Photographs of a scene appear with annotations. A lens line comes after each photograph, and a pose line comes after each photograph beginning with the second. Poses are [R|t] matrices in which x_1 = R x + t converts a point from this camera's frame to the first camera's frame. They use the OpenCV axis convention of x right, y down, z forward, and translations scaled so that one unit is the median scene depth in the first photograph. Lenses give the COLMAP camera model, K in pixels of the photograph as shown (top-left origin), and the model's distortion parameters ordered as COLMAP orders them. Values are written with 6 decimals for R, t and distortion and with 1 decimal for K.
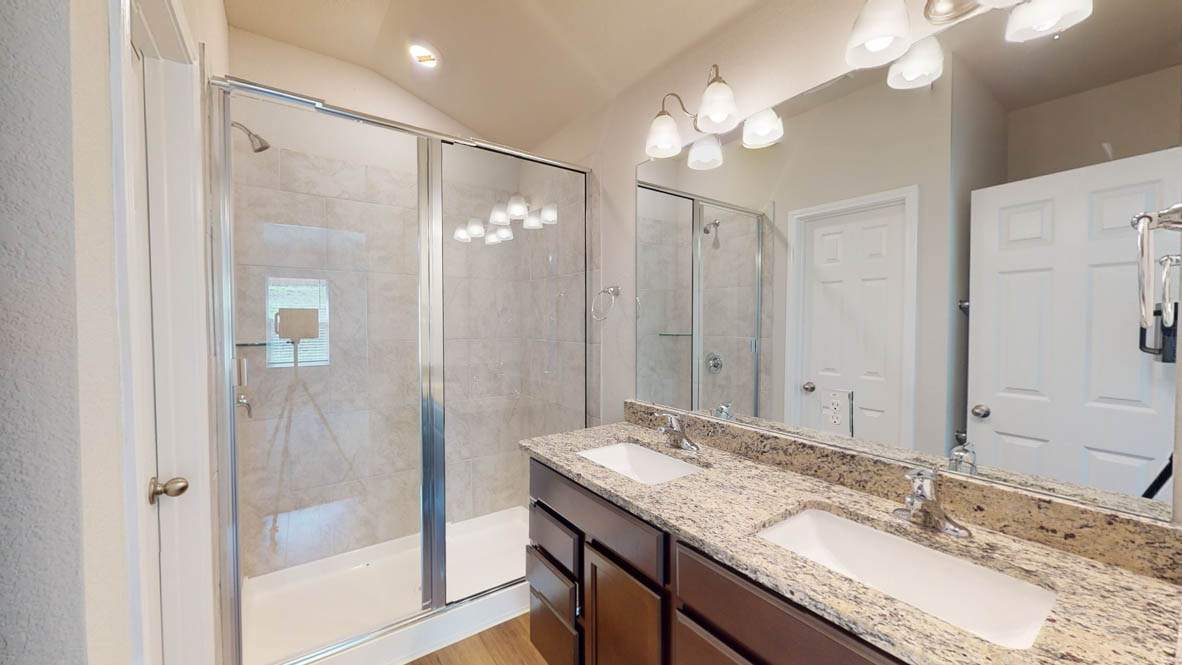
lens RADIAL K [[433.1, 0, 591.3], [0, 433.1, 334.3], [0, 0, 1]] dist [0.000318, -0.000071]
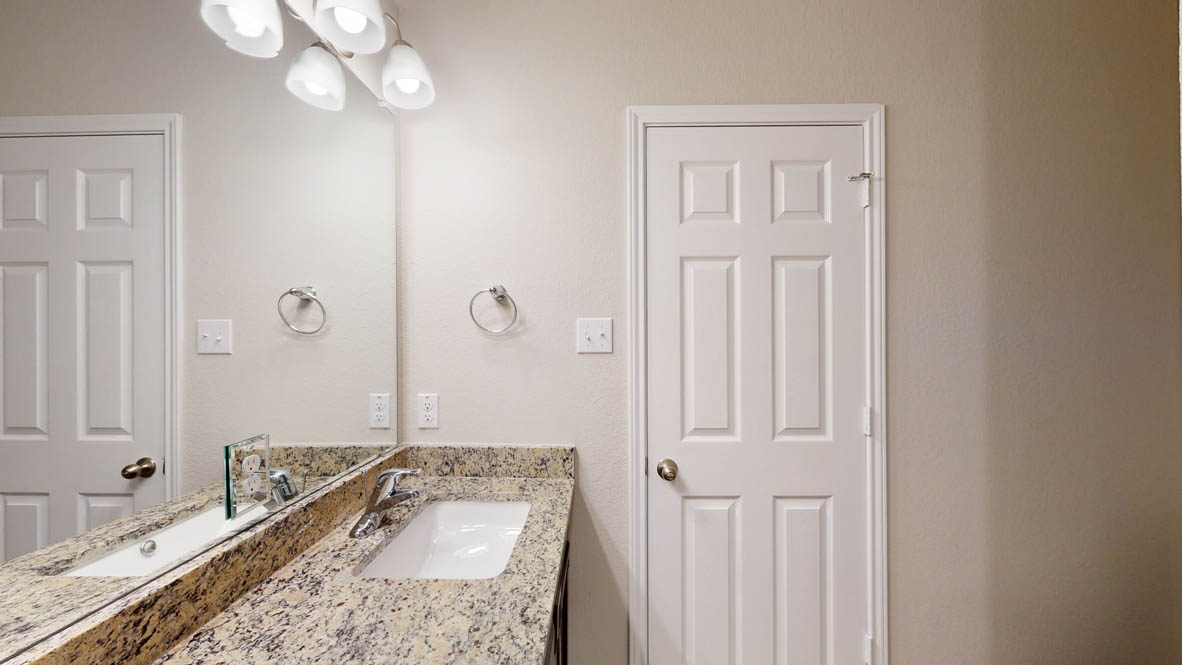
lens RADIAL K [[433.1, 0, 591.3], [0, 433.1, 334.3], [0, 0, 1]] dist [0.000318, -0.000071]
pose [[-0.801605, 0.001109, 0.597853, -0.239747], [0.018307, 0.999575, 0.022693, -0.035659], [-0.597573, 0.029135, -0.801285, 1.257349]]
